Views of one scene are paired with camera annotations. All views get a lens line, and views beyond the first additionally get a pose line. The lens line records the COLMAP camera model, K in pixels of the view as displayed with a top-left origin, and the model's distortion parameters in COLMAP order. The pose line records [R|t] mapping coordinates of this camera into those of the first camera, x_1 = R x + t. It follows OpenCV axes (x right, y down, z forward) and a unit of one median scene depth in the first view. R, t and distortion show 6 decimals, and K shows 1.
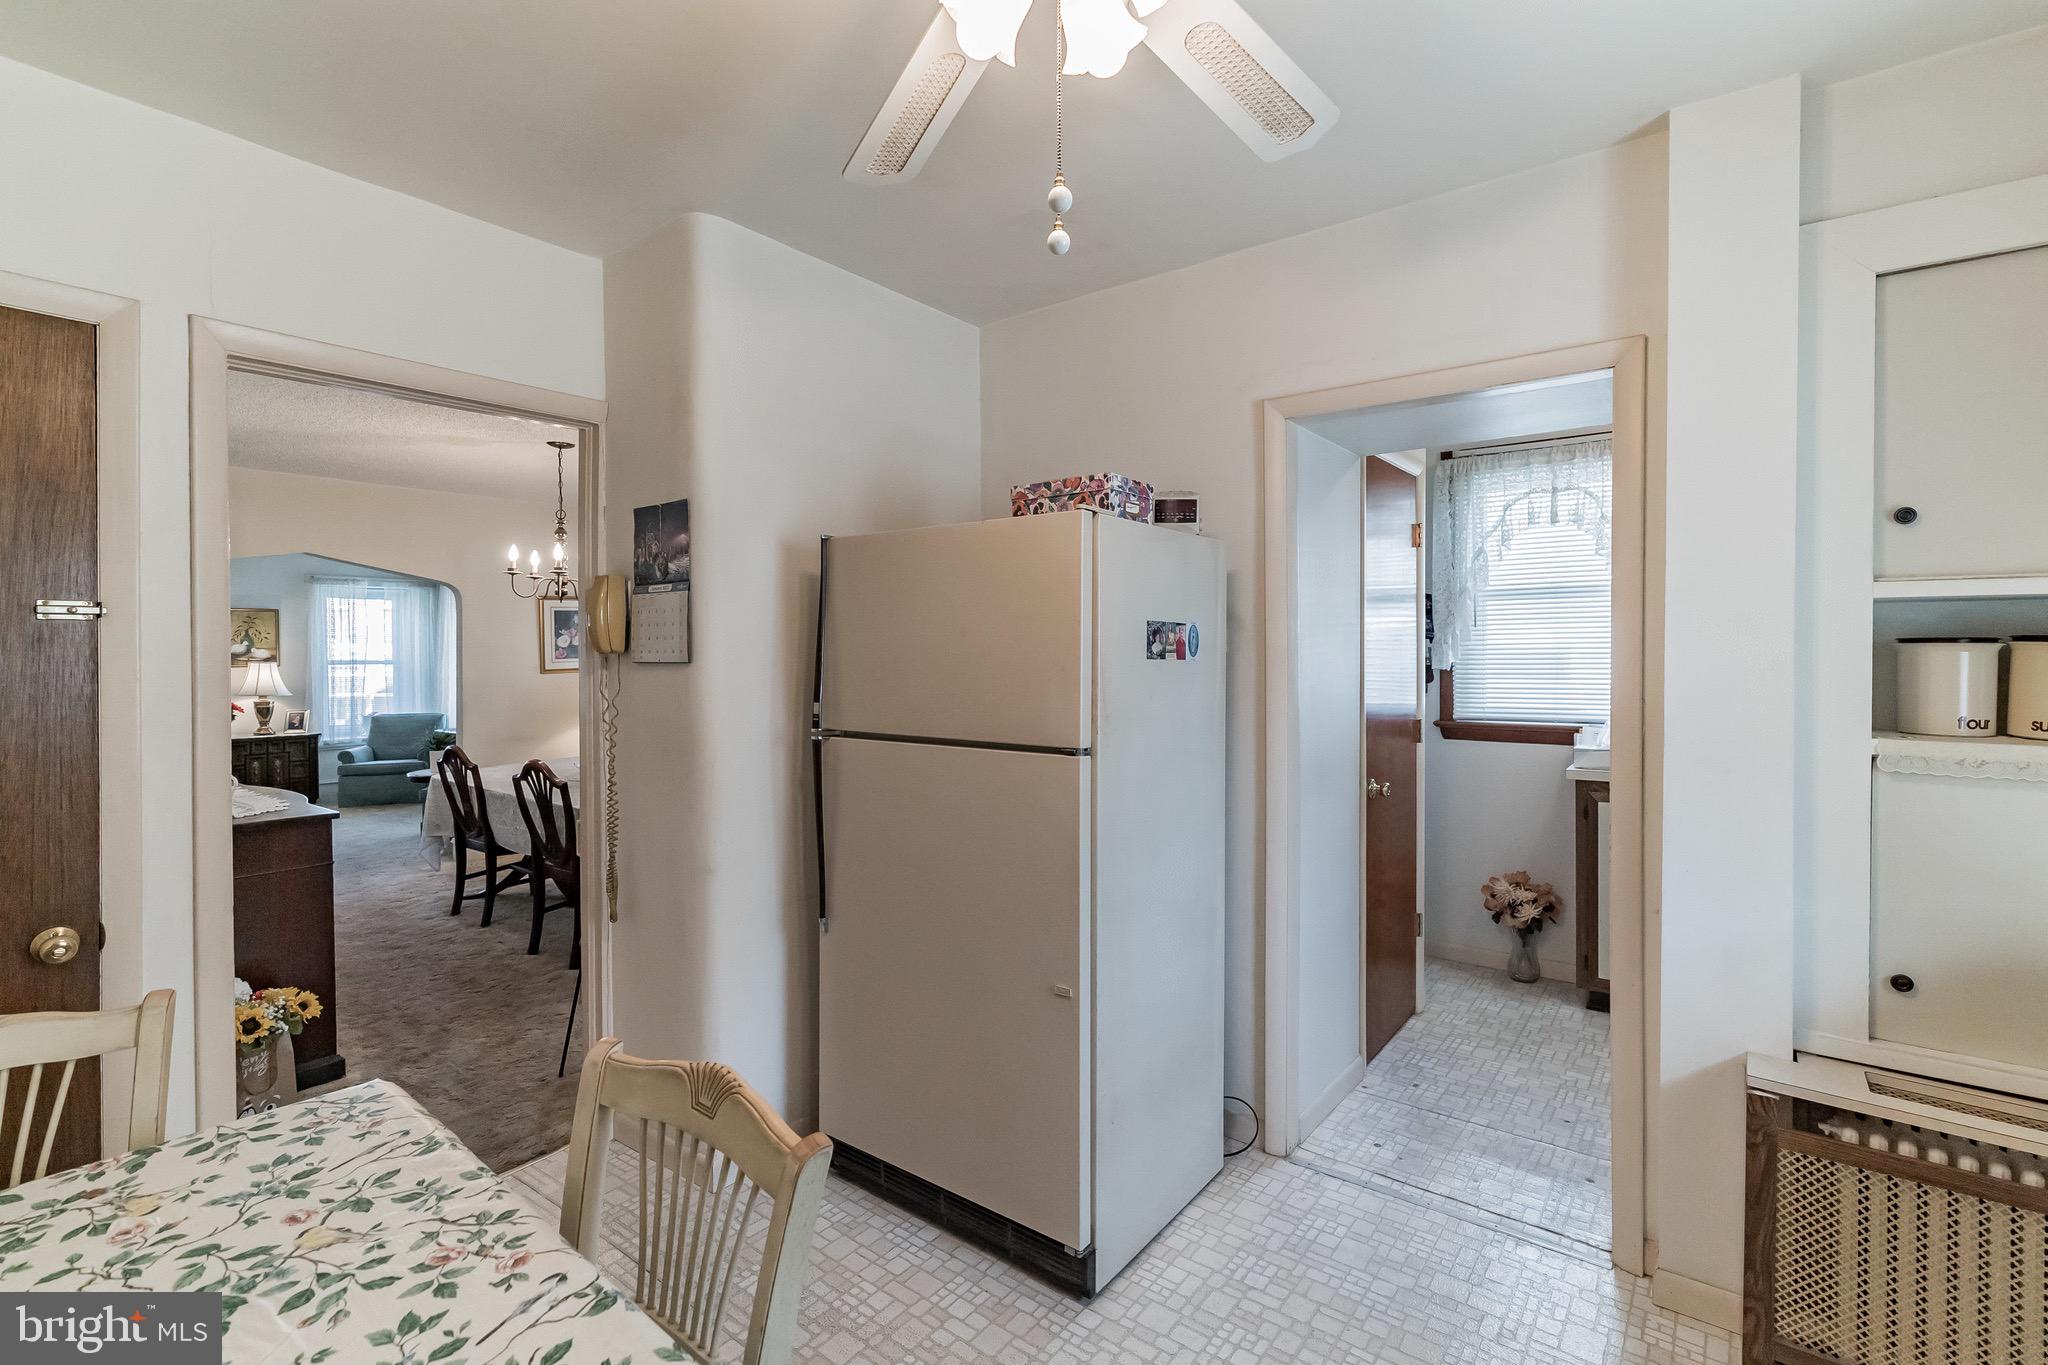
lens RADIAL K [[940.2, 0, 1022.6], [0, 940.2, 649.0], [0, 0, 1]] dist [-0.012308, 0.004001]
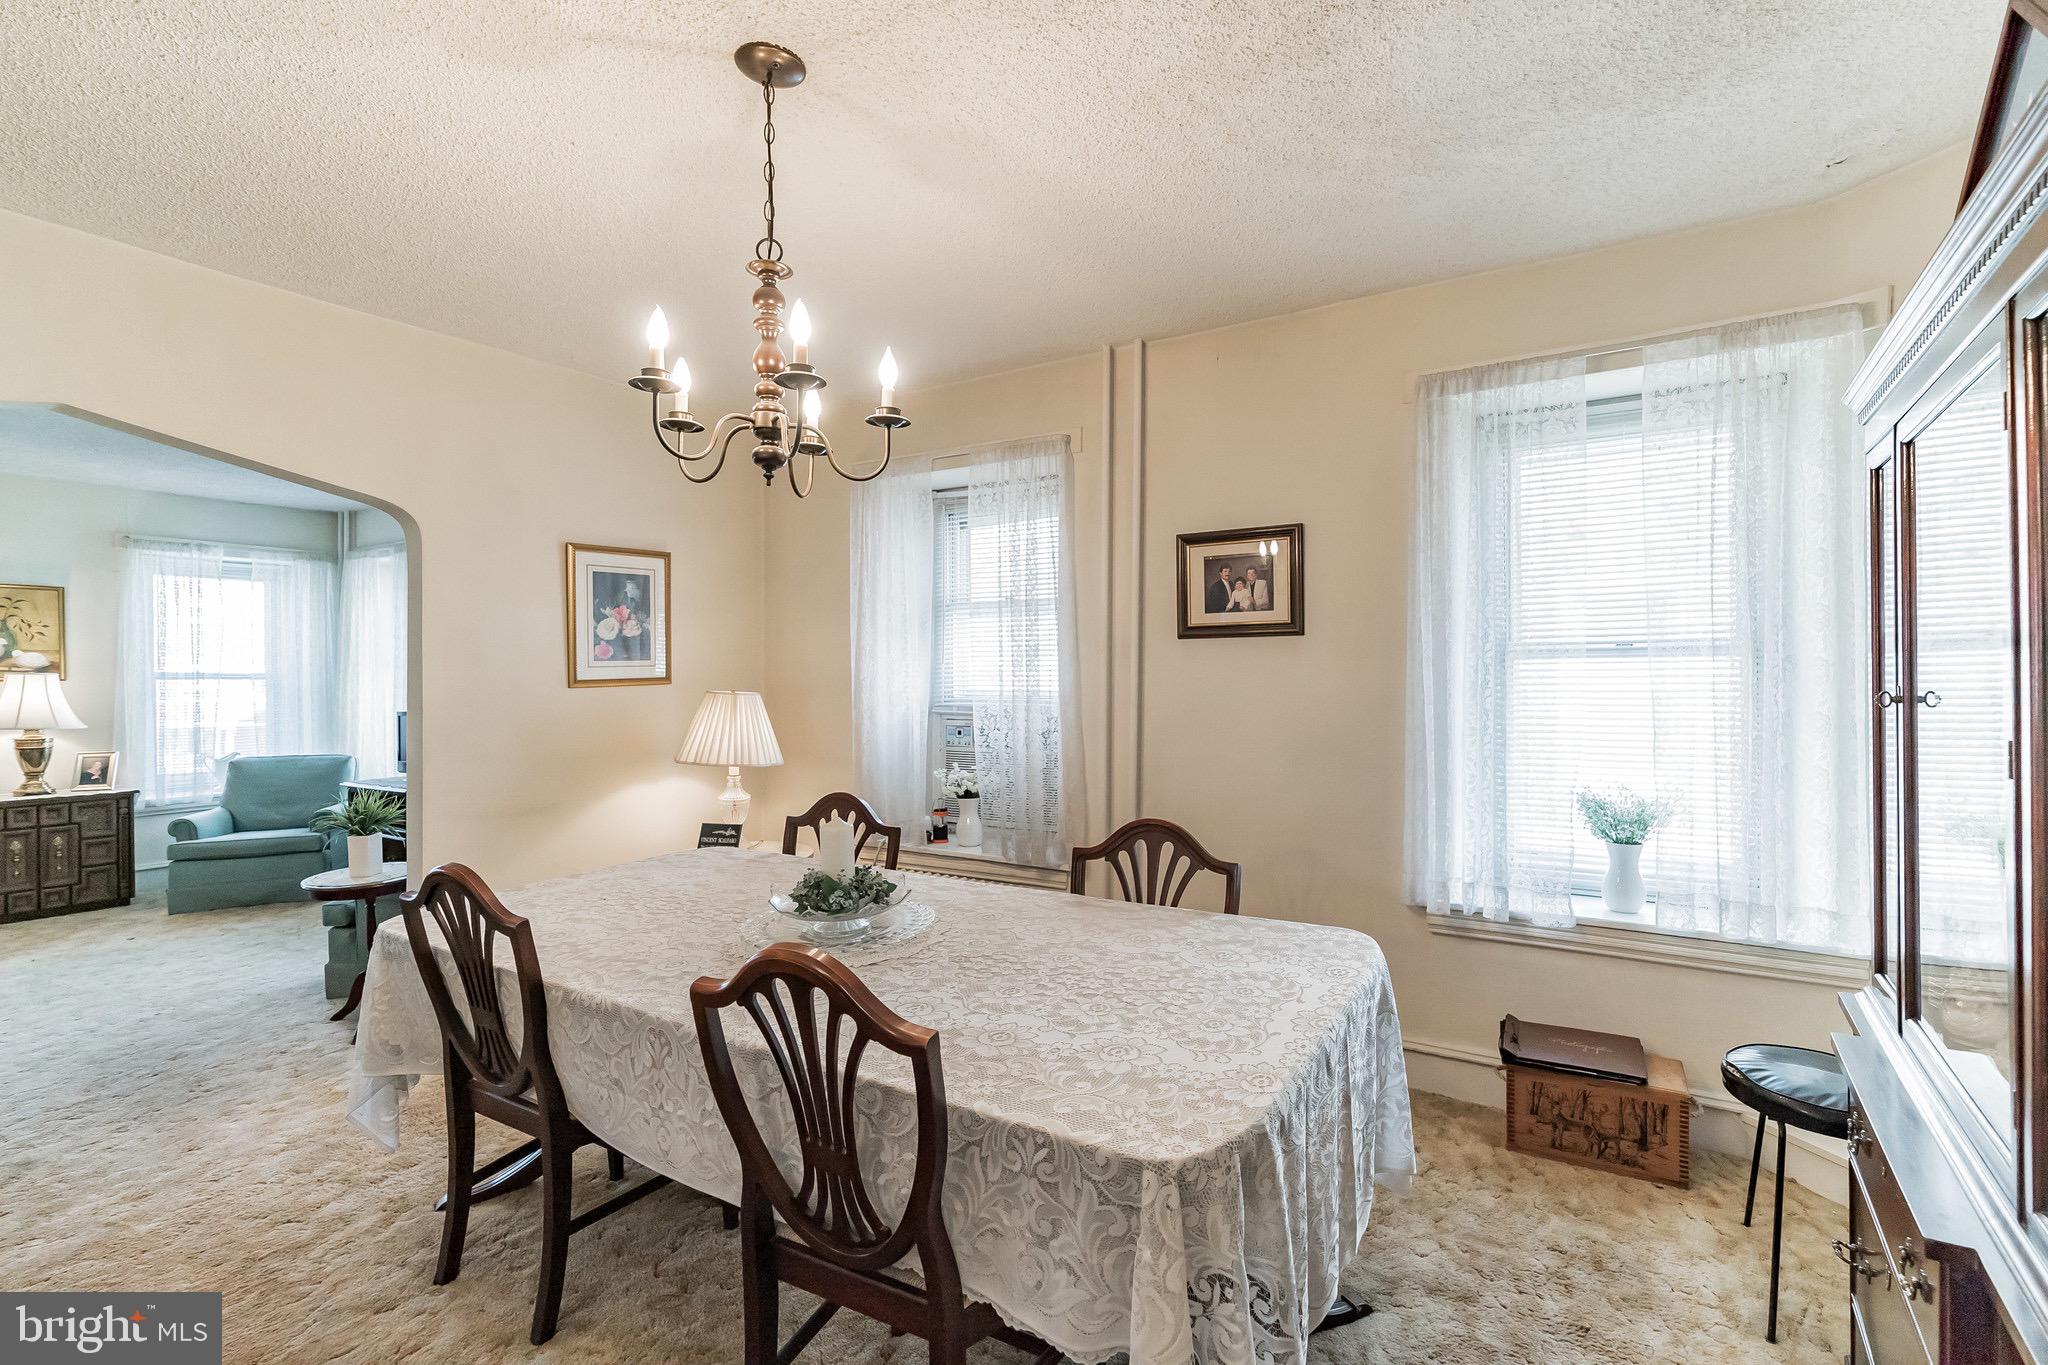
lens RADIAL K [[940.2, 0, 1040.0], [0, 940.2, 681.3], [0, 0, 1]] dist [-0.012308, 0.004001]
pose [[0.994554, 0.005305, 0.104091, -0.227468], [-0.005379, 0.999985, 0.000430, 0.015529], [-0.104087, -0.000987, 0.994568, 0.330899]]
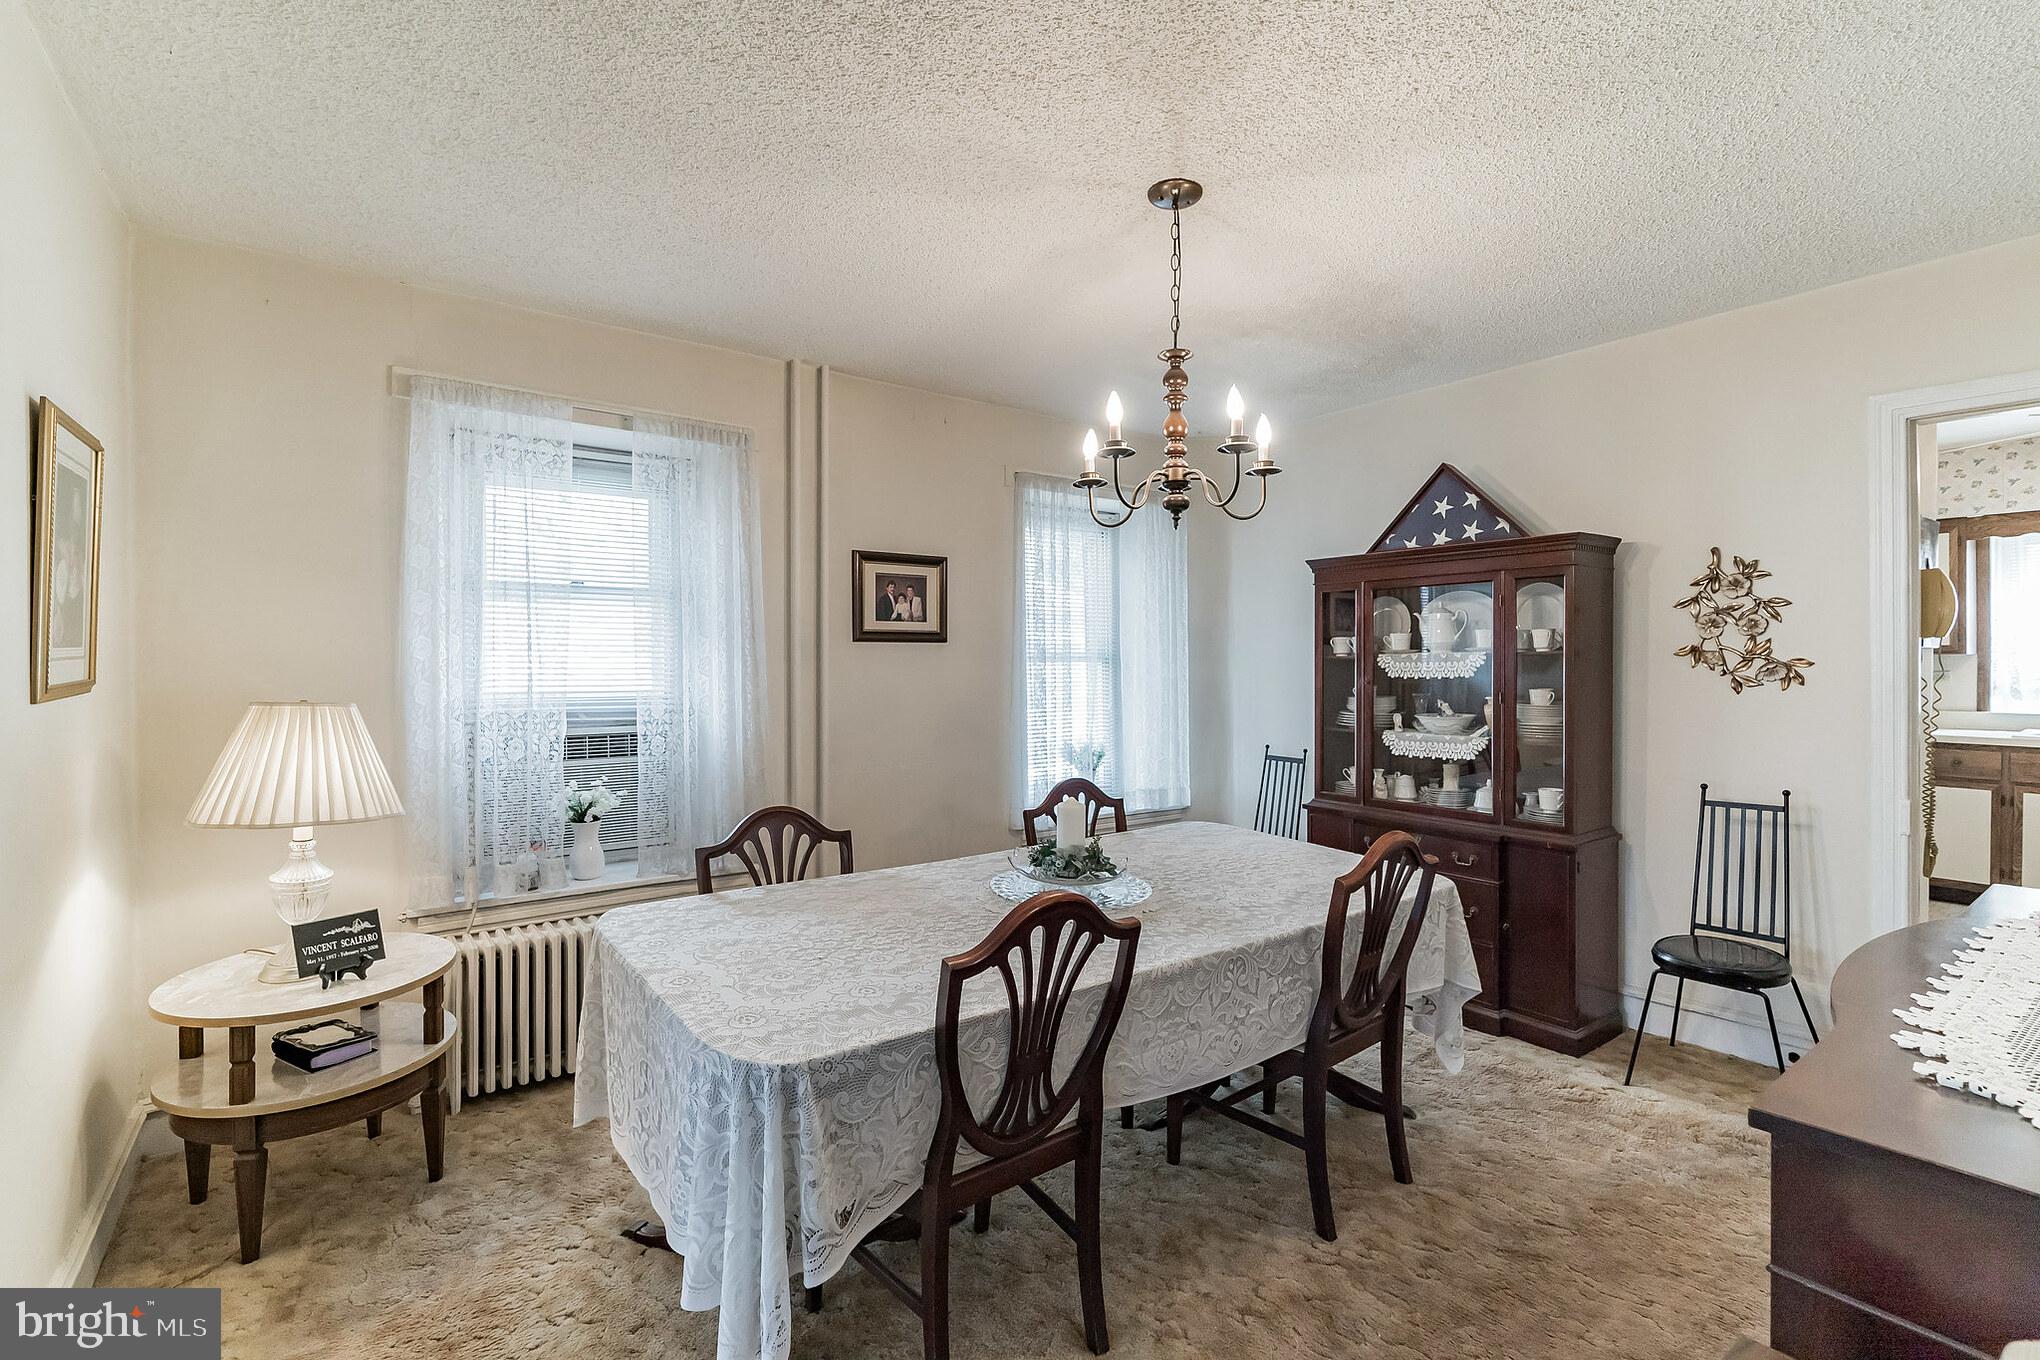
lens RADIAL K [[925.3, 0, 1028.0], [0, 925.3, 671.3], [0, 0, 1]] dist [-0.010182, 0.002413]
pose [[0.249072, -0.003507, 0.968479, -0.486028], [-0.004103, 0.999981, 0.004676, 0.010826], [-0.968476, -0.005138, 0.249053, 0.489458]]
